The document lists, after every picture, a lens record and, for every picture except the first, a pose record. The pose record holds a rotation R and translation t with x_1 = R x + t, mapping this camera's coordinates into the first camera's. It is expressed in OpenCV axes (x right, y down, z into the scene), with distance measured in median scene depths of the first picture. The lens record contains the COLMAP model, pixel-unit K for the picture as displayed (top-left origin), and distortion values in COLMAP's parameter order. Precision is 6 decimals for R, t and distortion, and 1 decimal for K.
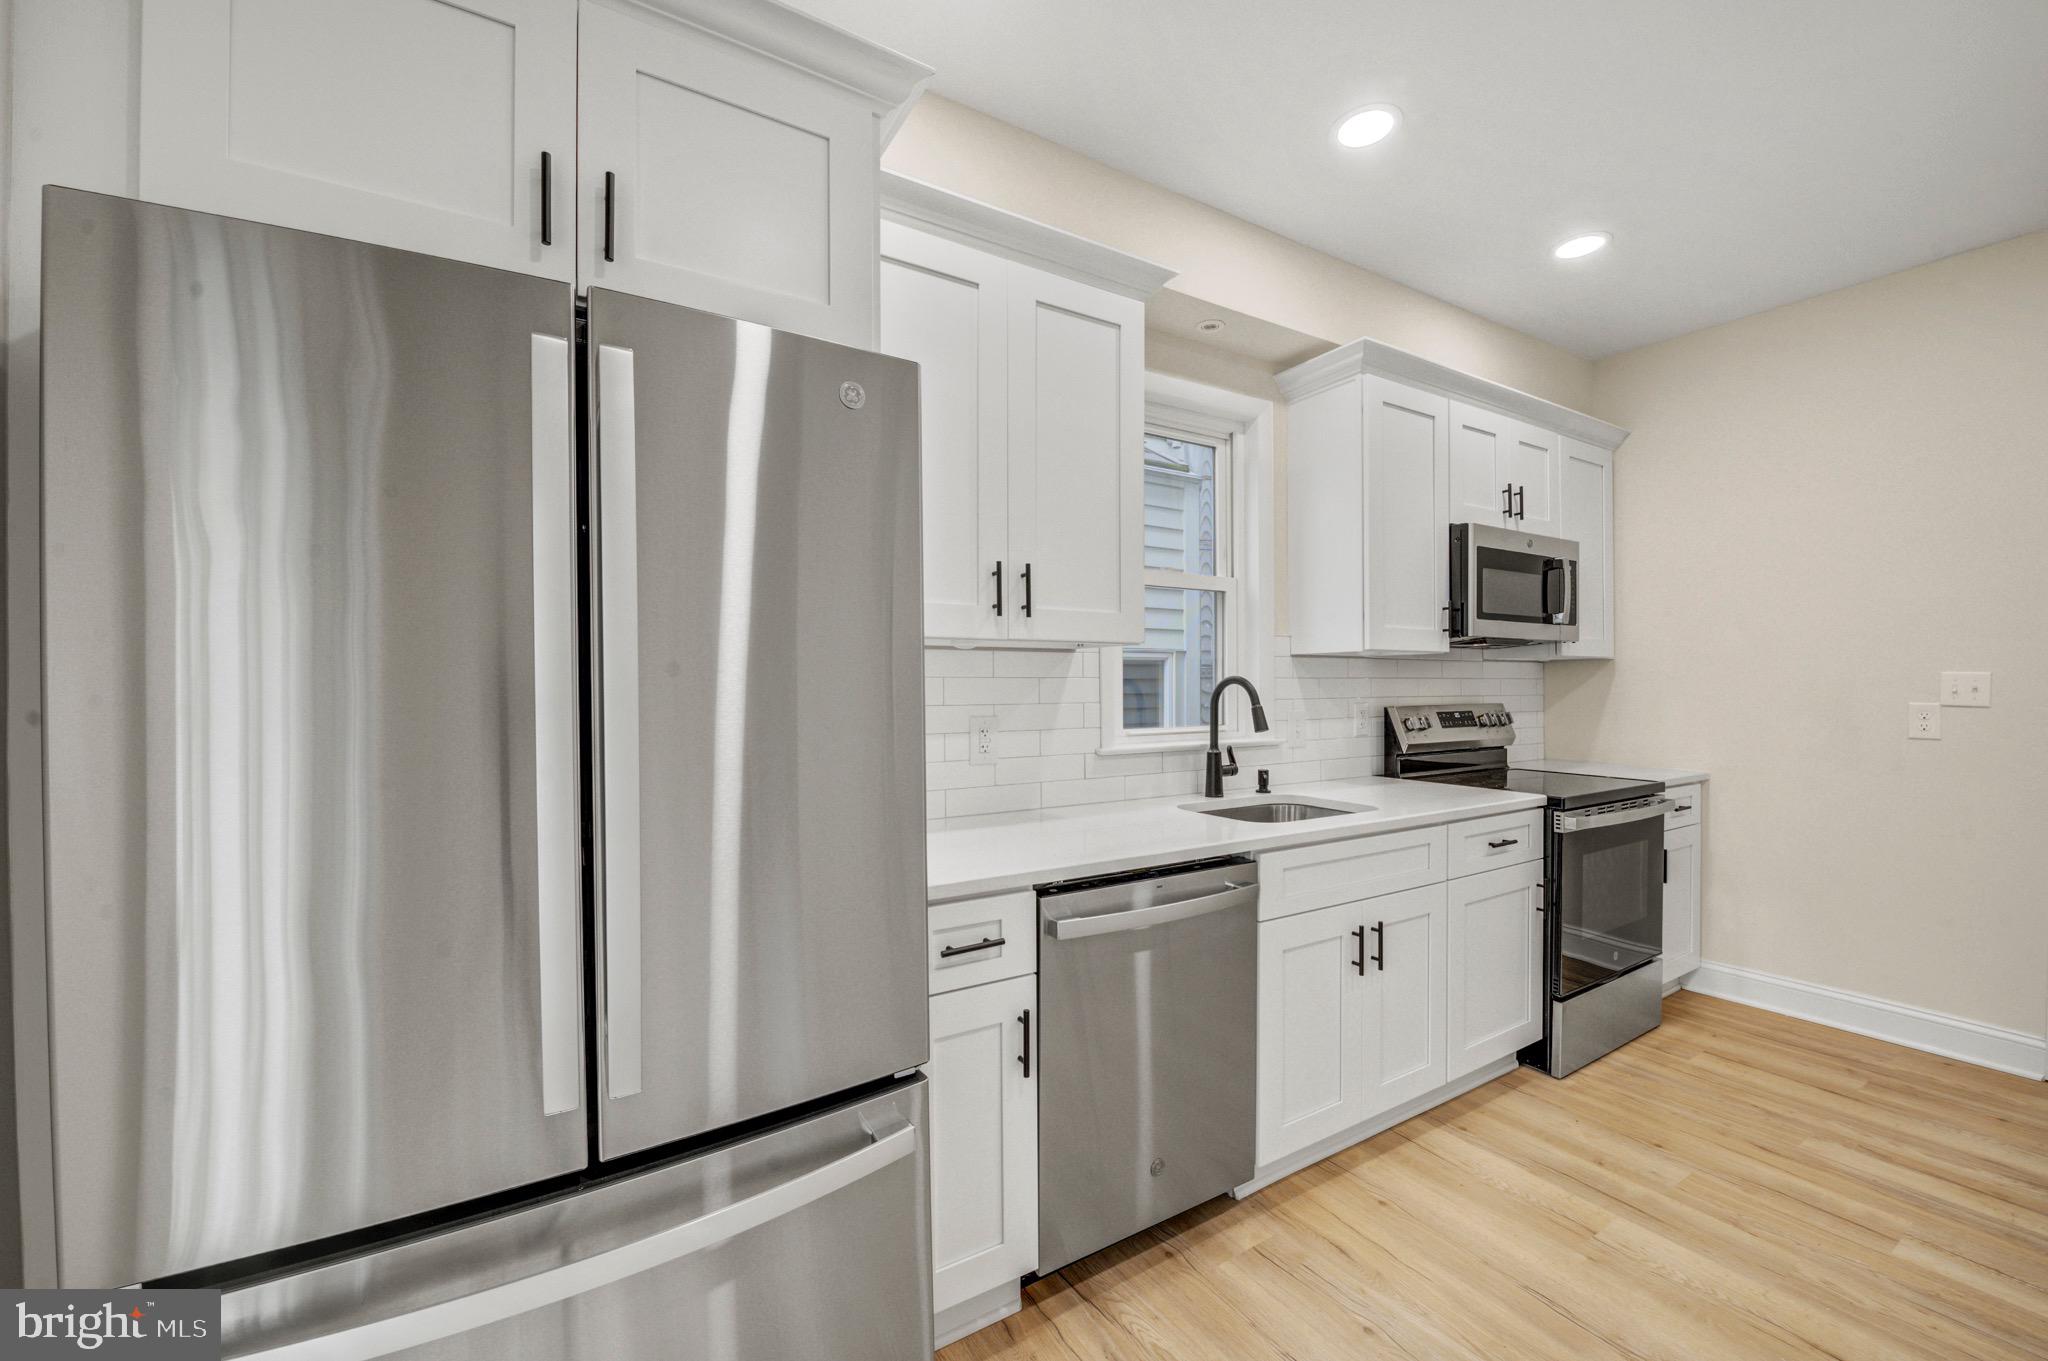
lens RADIAL K [[784.3, 0, 1026.1], [0, 784.3, 705.9], [0, 0, 1]] dist [-0.000888, -0.000129]
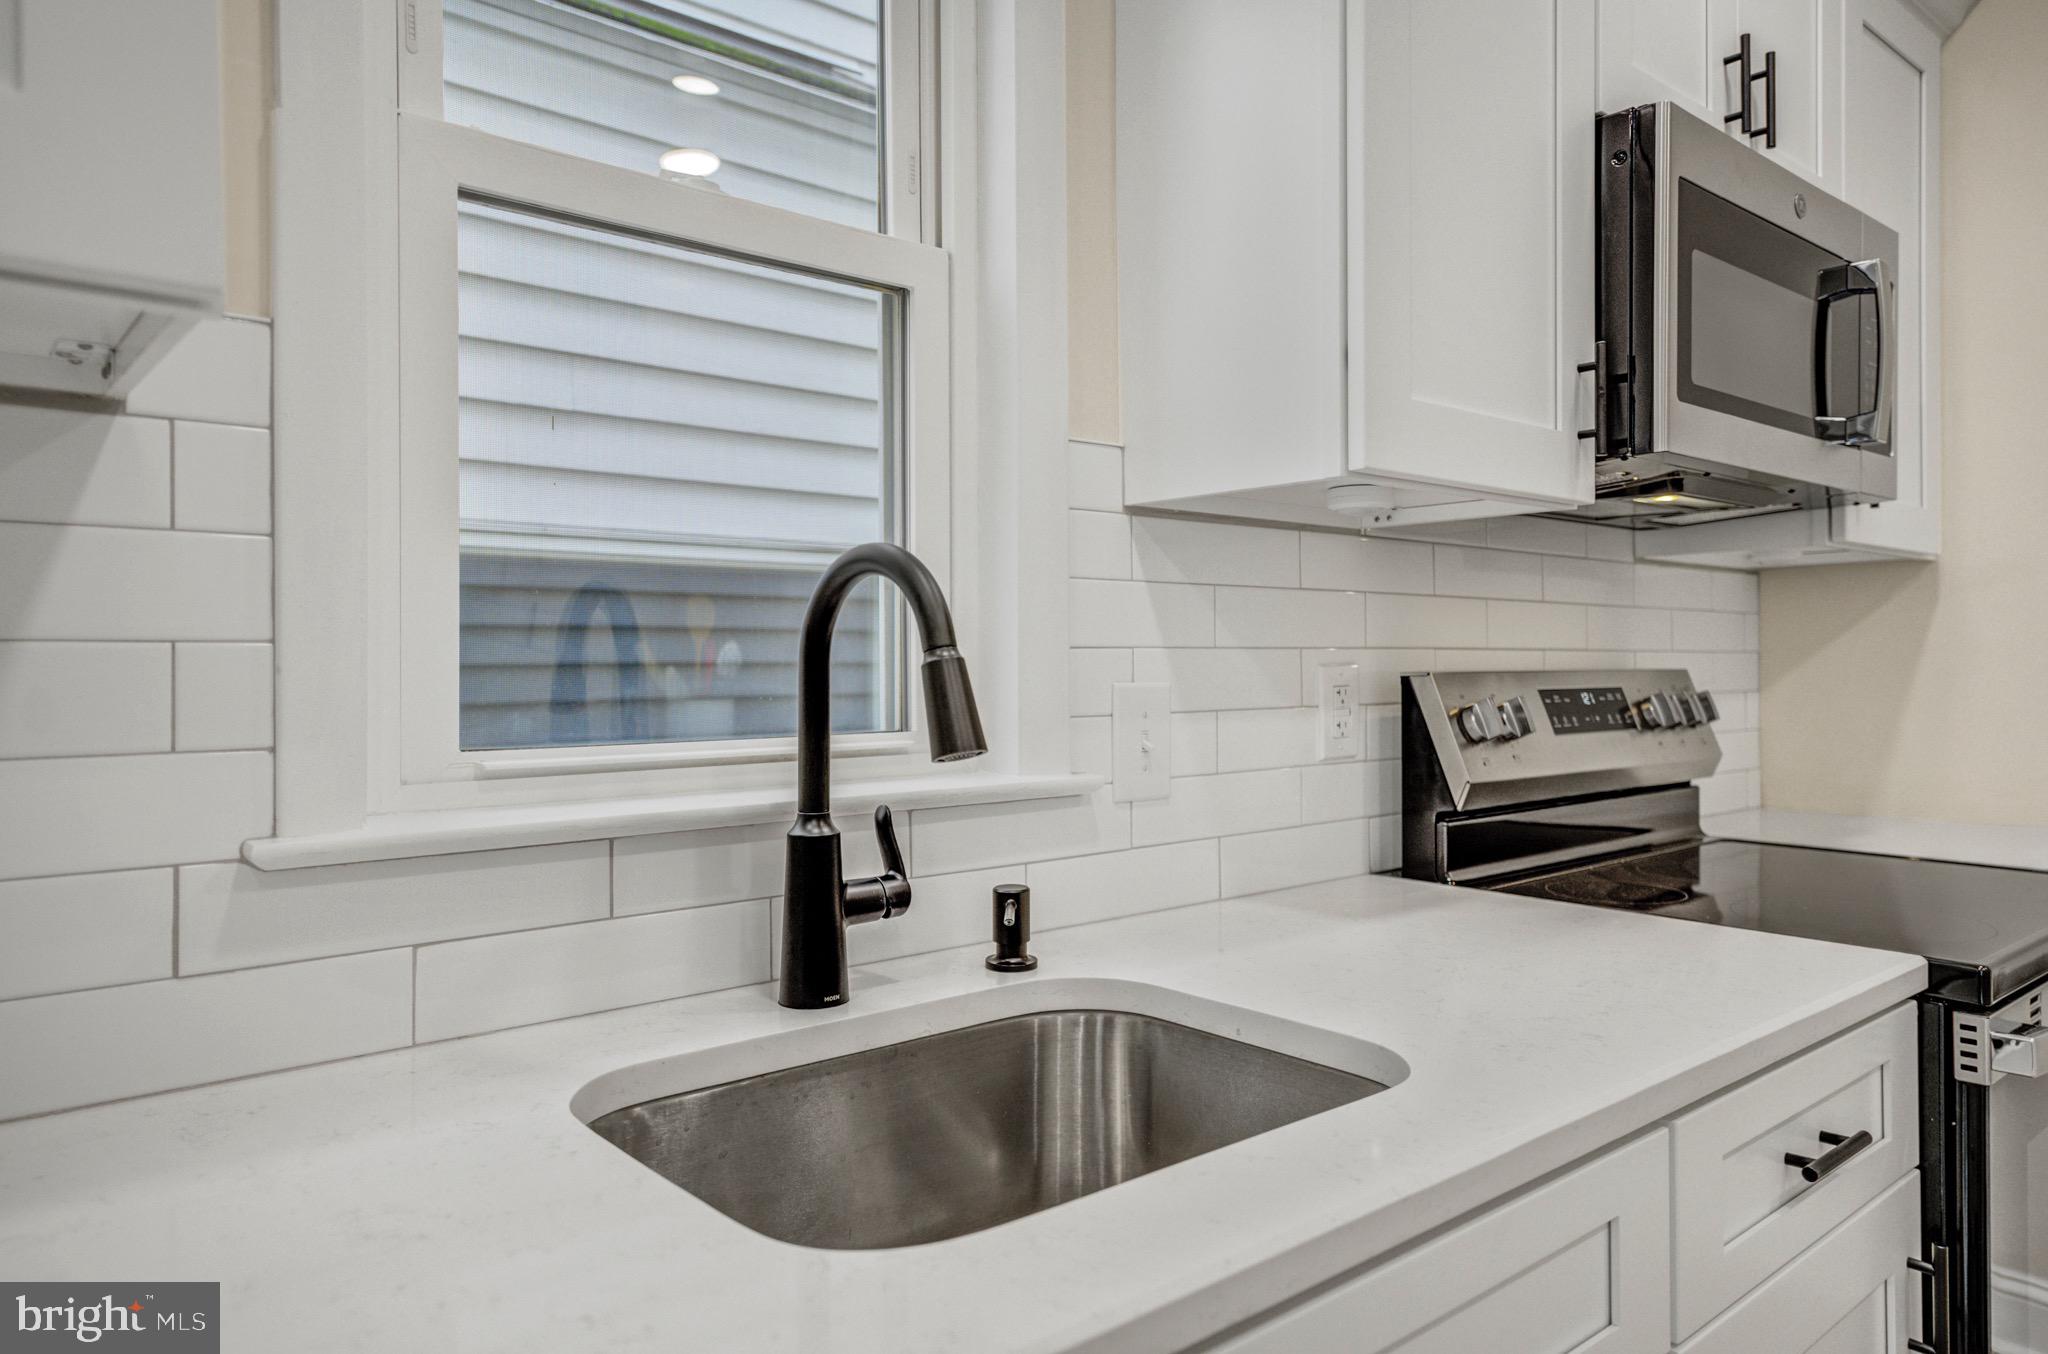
lens RADIAL K [[1325.5, 0, 1024.0], [0, 1325.5, 677.0], [0, 0, 1]] dist [0.071915, 0.000838]
pose [[0.985570, 0.000120, 0.169268, 0.205133], [0.002081, 0.999916, -0.012829, 0.010258], [-0.169255, 0.012997, 0.985487, 0.477207]]
